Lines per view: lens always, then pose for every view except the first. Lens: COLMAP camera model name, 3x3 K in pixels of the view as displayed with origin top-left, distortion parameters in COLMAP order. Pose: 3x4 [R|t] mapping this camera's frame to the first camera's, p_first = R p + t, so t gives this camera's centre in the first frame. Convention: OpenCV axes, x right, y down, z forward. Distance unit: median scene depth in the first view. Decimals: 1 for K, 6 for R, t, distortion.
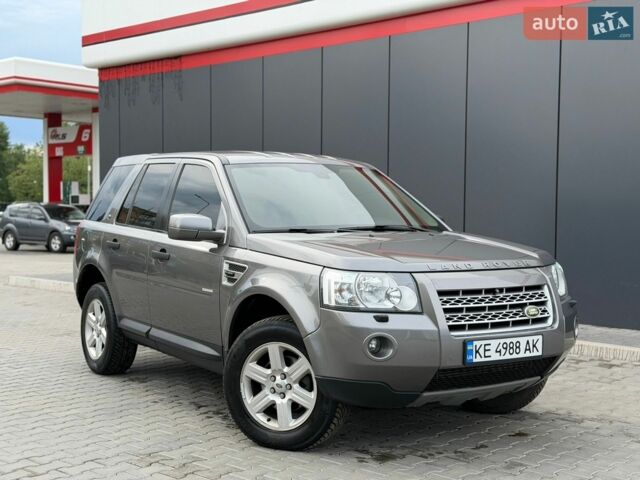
lens RADIAL K [[895.1, 0, 320.0], [0, 895.1, 240.0], [0, 0, 1]] dist [0.105714, -0.011522]
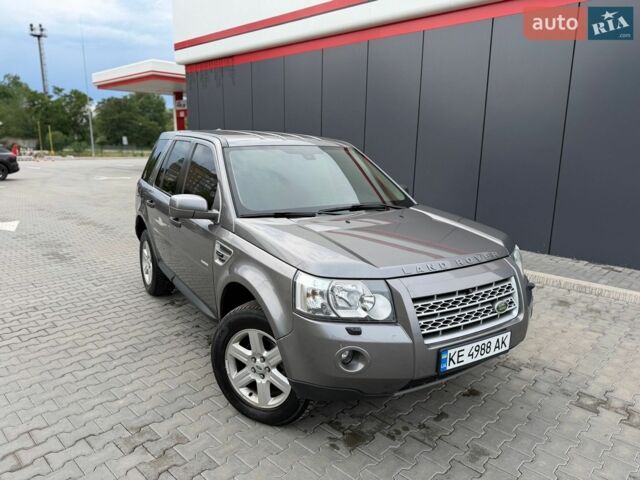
lens RADIAL K [[451.6, 0, 320.0], [0, 451.6, 240.0], [0, 0, 1]] dist [0.070480, -0.119985]
pose [[0.999787, 0.010893, -0.017555, 0.036075], [-0.007668, 0.984662, 0.174305, -0.084991], [0.019185, -0.174134, 0.984535, 0.494992]]
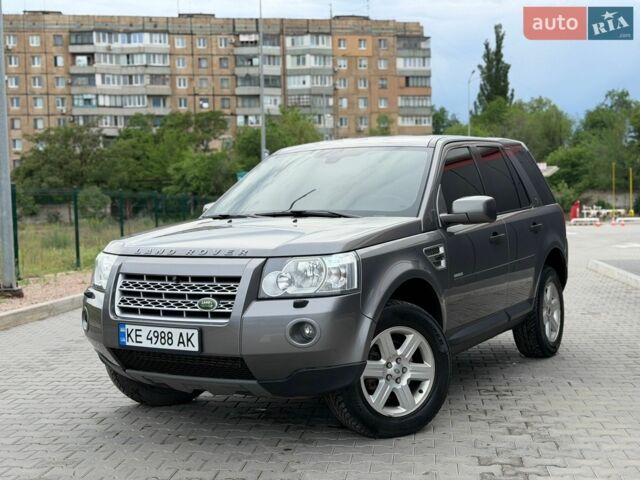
lens RADIAL K [[895.1, 0, 320.0], [0, 895.1, 240.0], [0, 0, 1]] dist [0.105714, -0.011522]
pose [[0.433417, 0.015401, -0.901062, 1.106494], [-0.013839, 0.999850, 0.010433, 0.002940], [0.901087, 0.007948, 0.433565, 0.705775]]
